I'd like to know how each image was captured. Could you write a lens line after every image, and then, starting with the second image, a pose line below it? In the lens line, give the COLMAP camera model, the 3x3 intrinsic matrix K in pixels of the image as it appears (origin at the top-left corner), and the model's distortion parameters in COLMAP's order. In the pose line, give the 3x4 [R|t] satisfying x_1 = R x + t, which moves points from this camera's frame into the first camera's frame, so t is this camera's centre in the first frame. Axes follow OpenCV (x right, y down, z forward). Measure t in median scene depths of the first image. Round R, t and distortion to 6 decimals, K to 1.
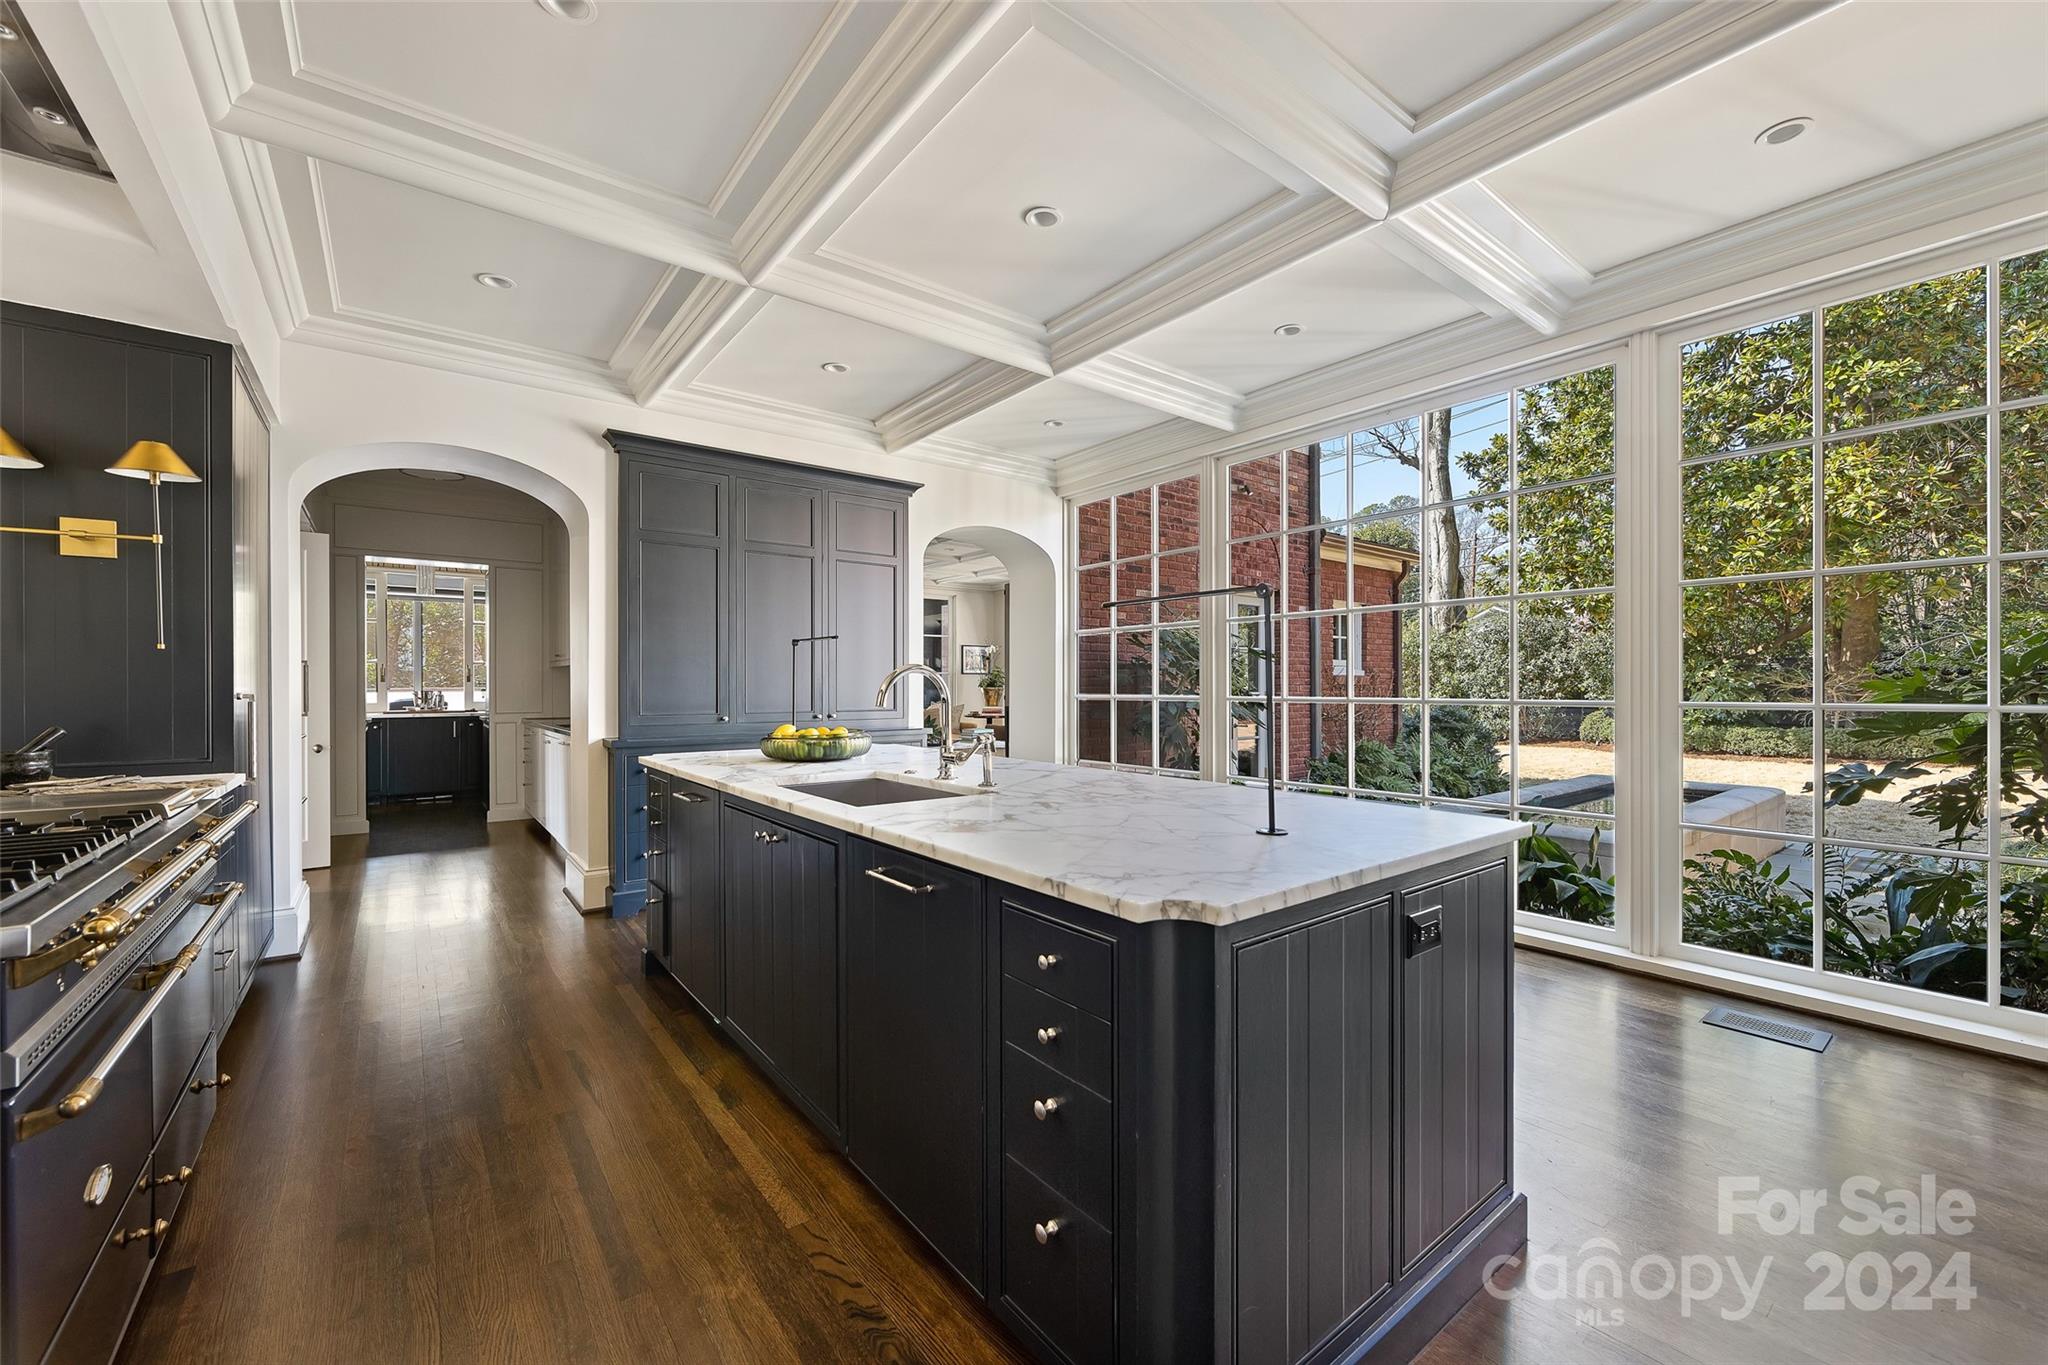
lens RADIAL K [[815.4, 0, 1028.6], [0, 815.4, 683.3], [0, 0, 1]] dist [-0.003162, -0.000533]
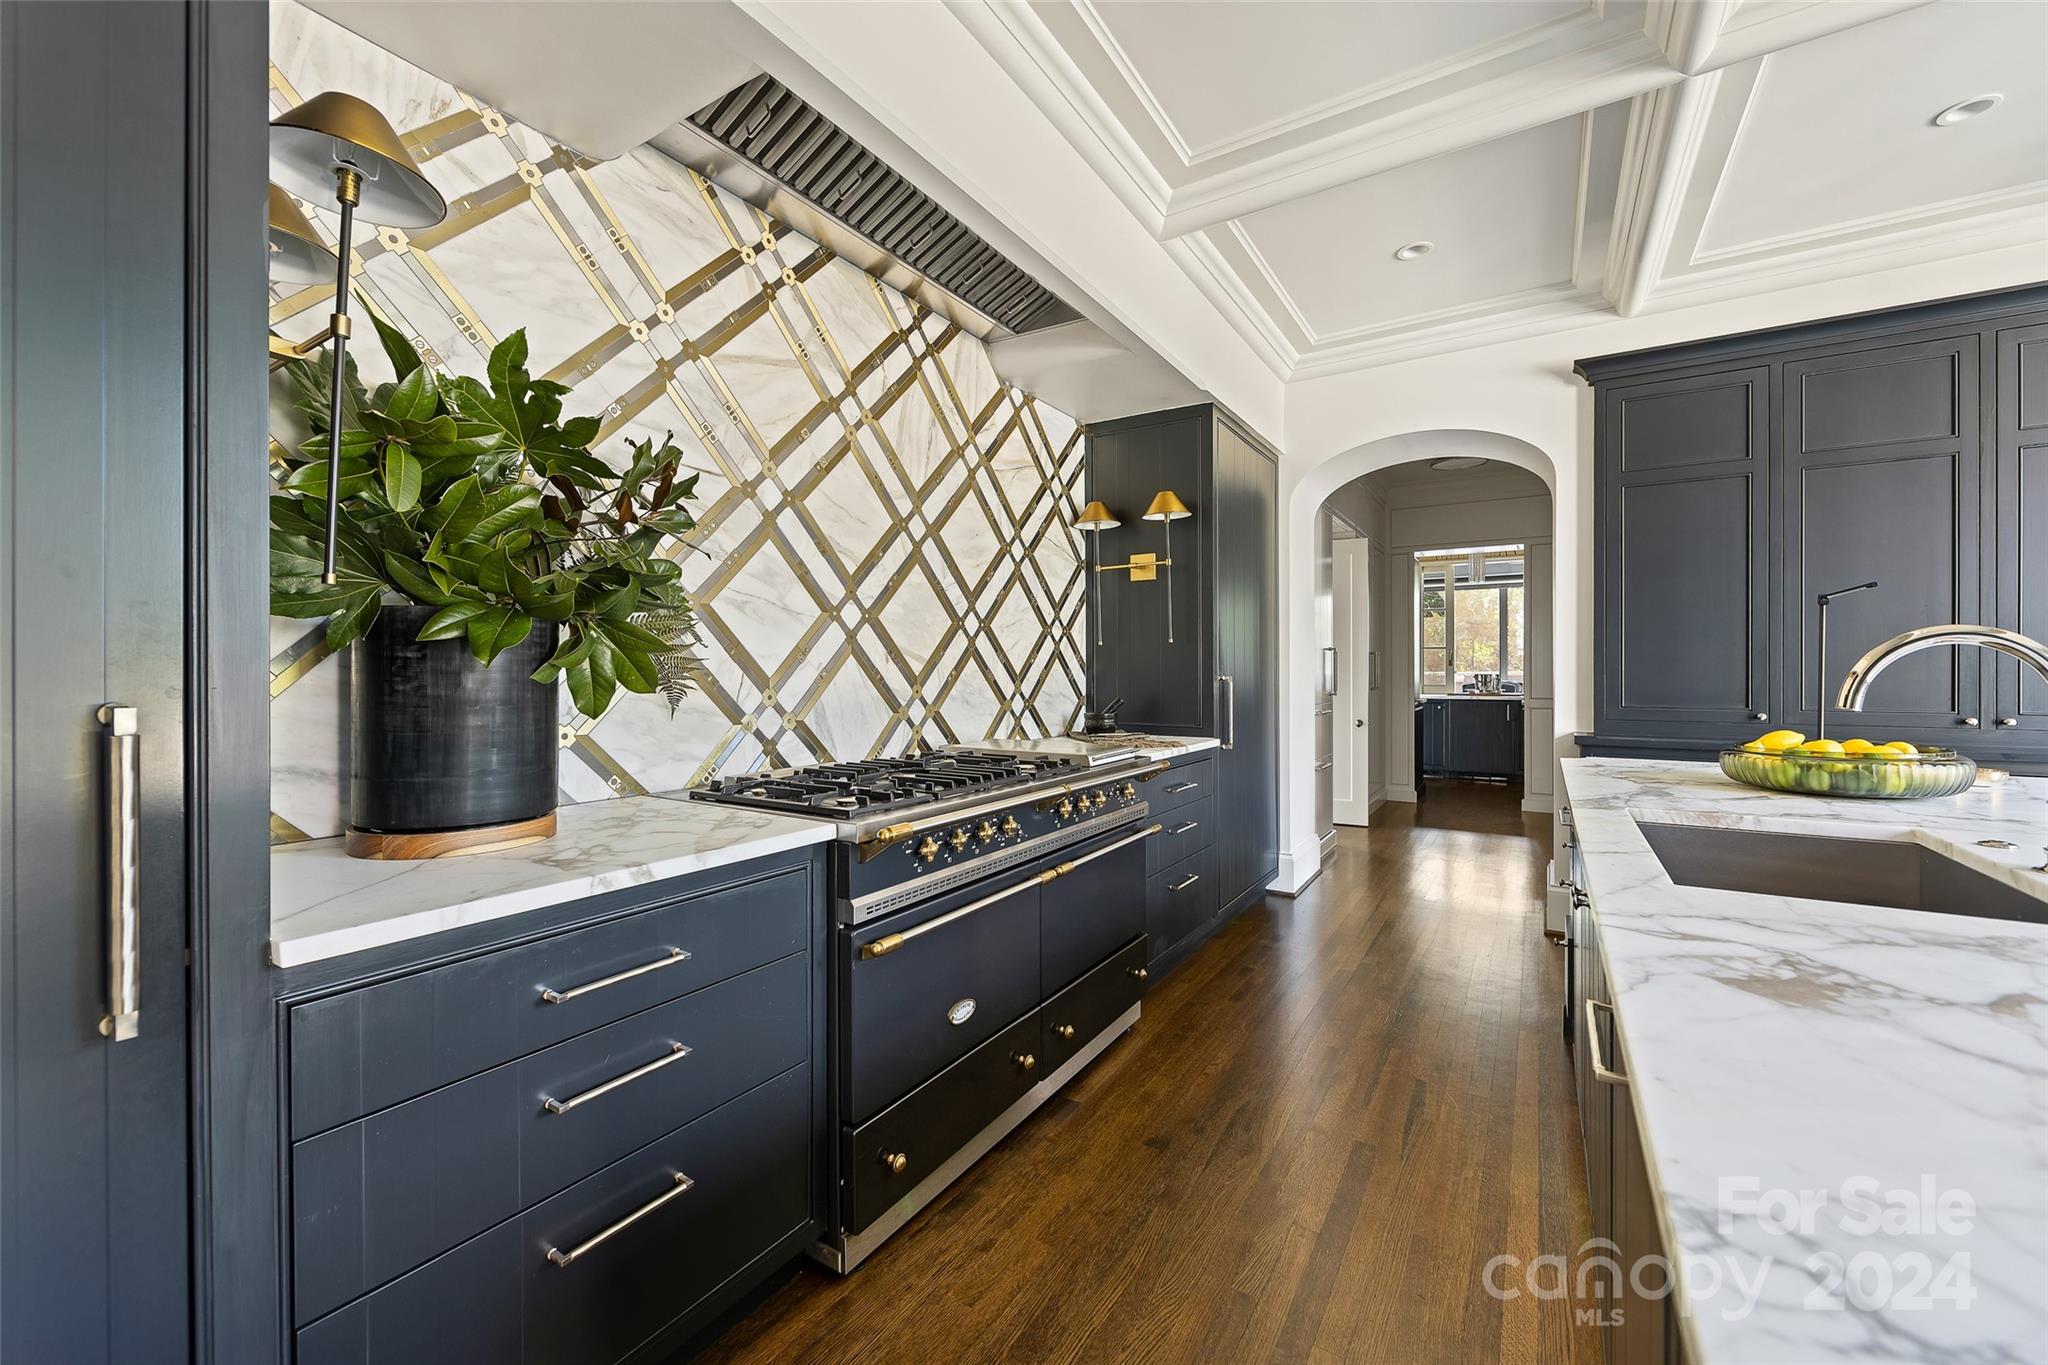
lens RADIAL K [[815.4, 0, 1019.1], [0, 815.4, 672.8], [0, 0, 1]] dist [-0.003162, -0.000533]
pose [[0.317800, 0.003208, -0.948152, 0.082991], [0.002256, 0.999989, 0.004139, 0.001342], [0.948155, -0.003455, 0.317789, 0.177049]]
